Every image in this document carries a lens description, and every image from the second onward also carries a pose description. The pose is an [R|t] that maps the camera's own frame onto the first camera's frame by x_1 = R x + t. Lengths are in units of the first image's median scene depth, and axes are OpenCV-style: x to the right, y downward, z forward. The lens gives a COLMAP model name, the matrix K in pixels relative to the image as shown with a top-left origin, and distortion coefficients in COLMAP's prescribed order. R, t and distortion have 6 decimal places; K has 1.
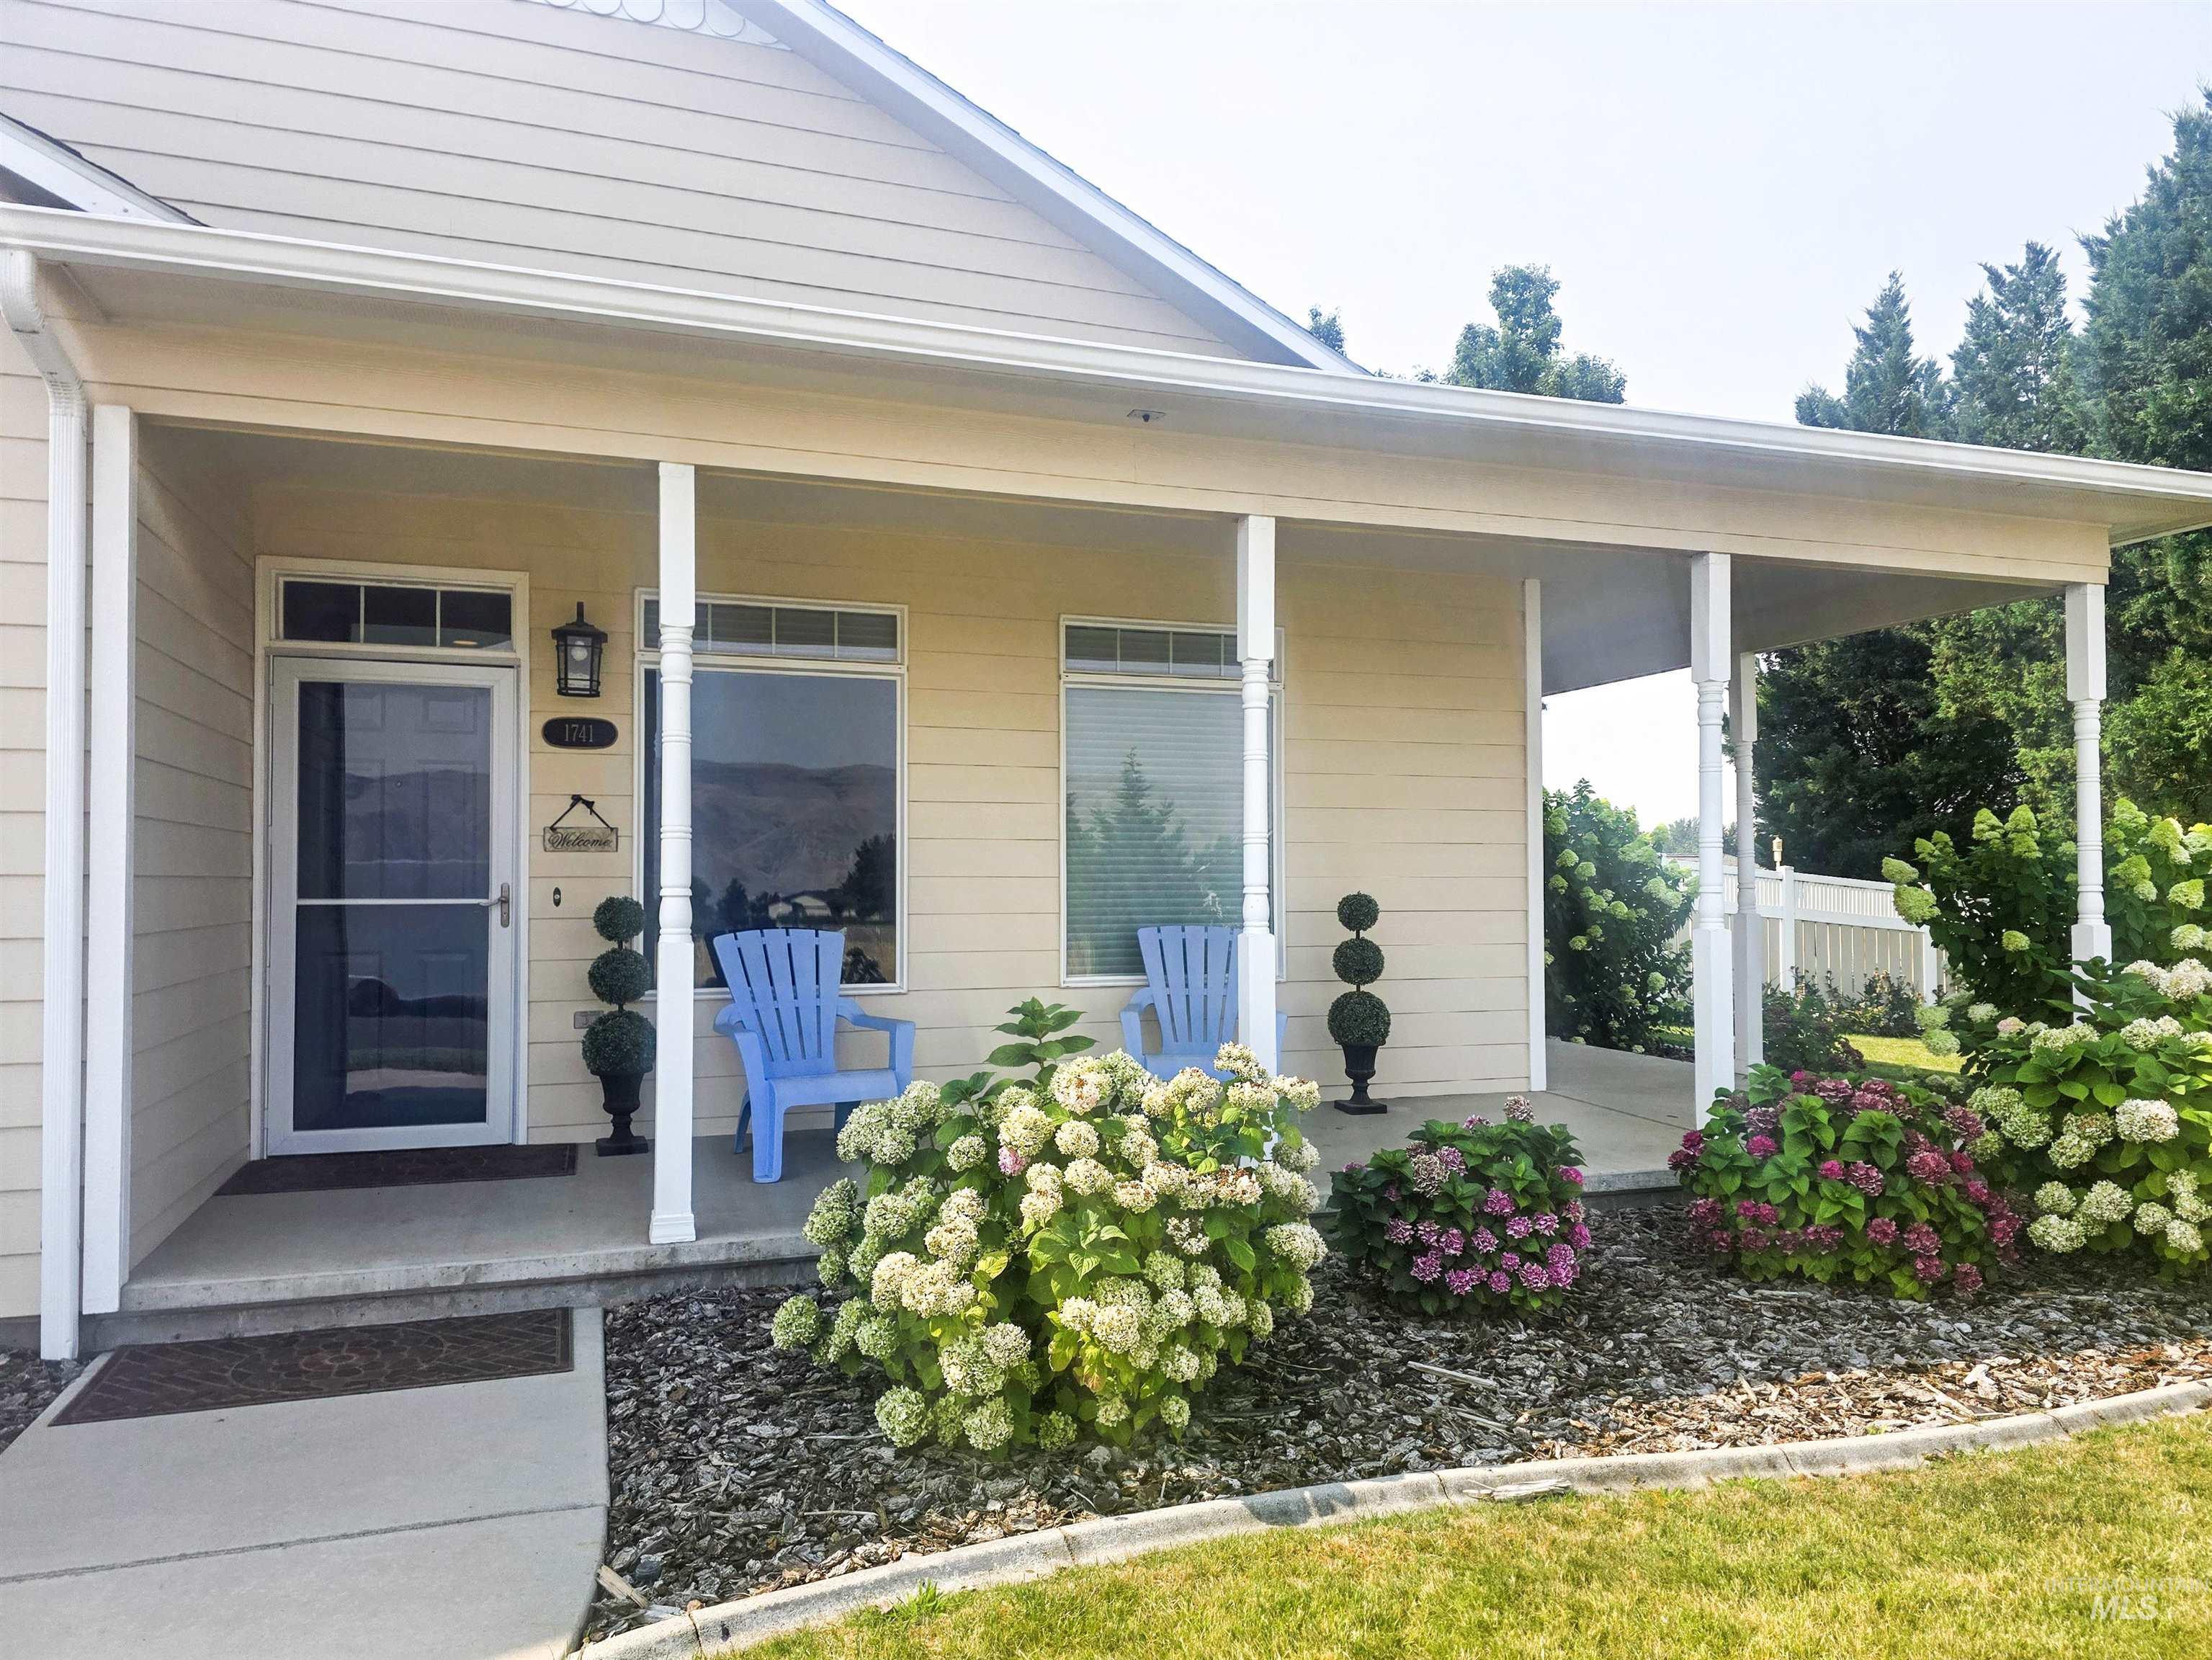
lens RADIAL K [[1531.0, 0, 1106.0], [0, 1531.0, 830.0], [0, 0, 1]] dist [0.036133, 0.000337]
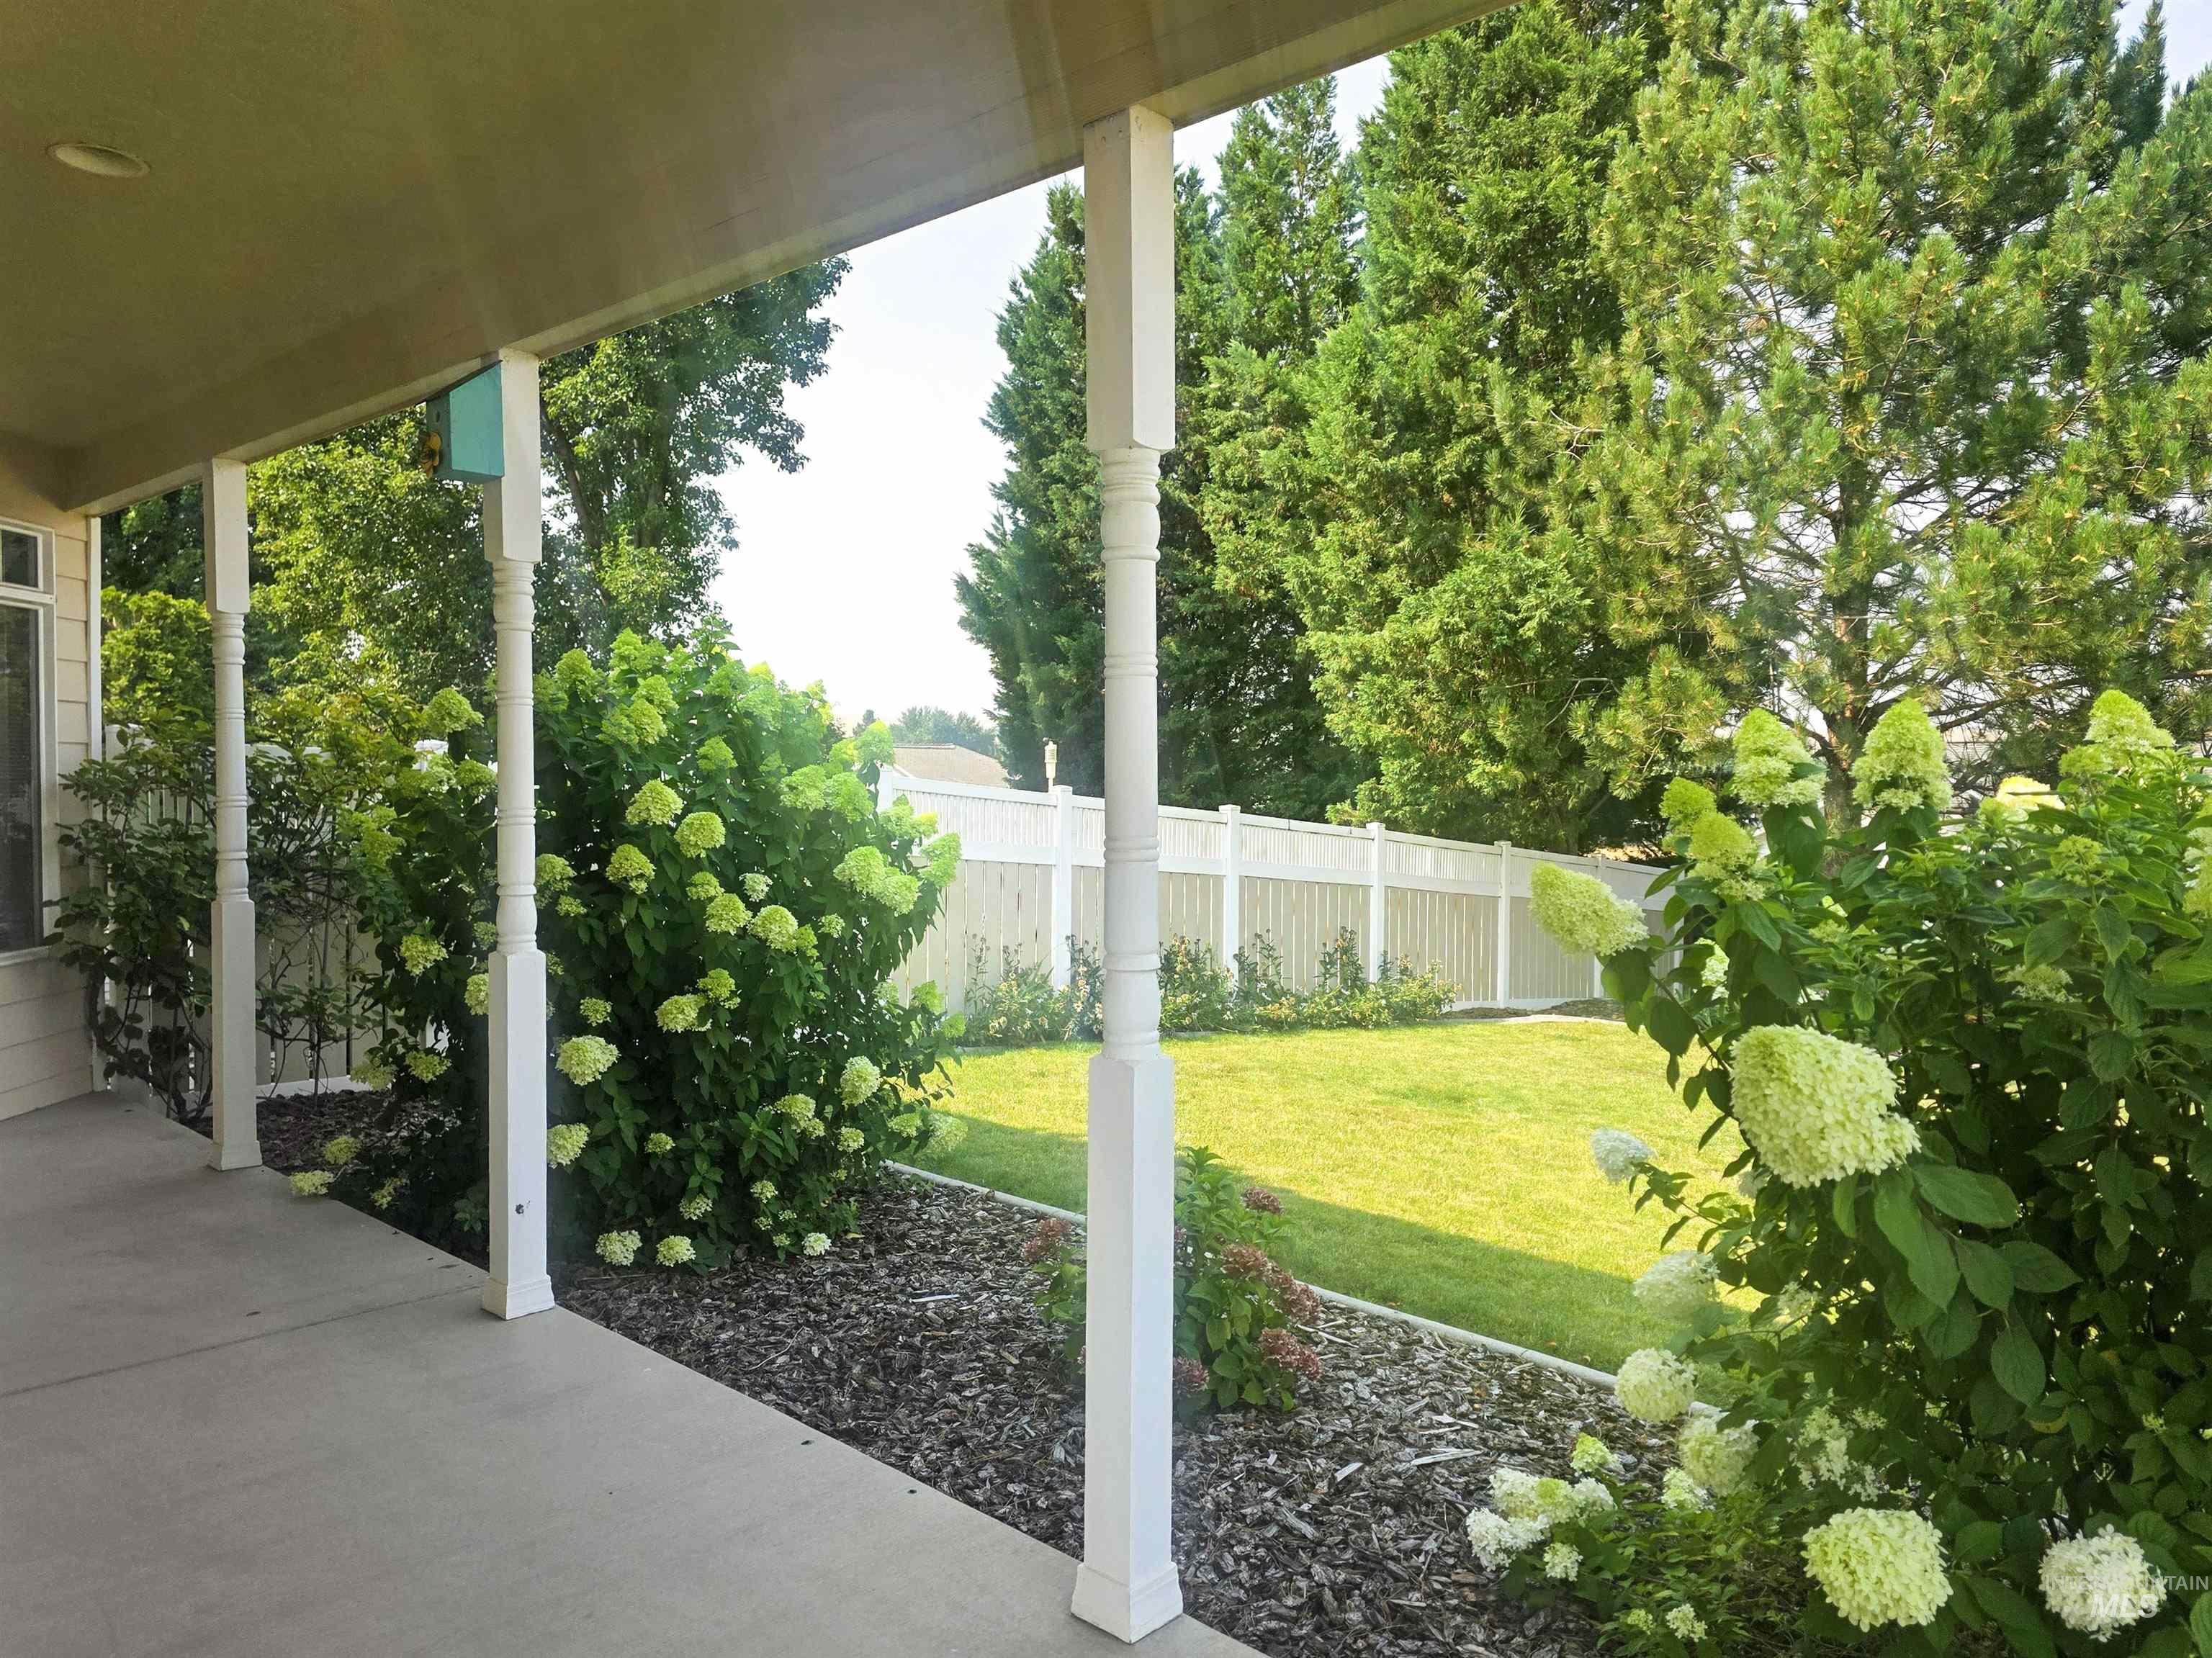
lens RADIAL K [[1530.7, 0, 1106.0], [0, 1530.7, 829.0], [0, 0, 1]] dist [0.036133, 0.000337]
pose [[0.883201, -0.009754, 0.468893, 0.152616], [-0.025792, 0.997261, 0.069326, -0.004104], [-0.468285, -0.073322, 0.880530, 0.416574]]
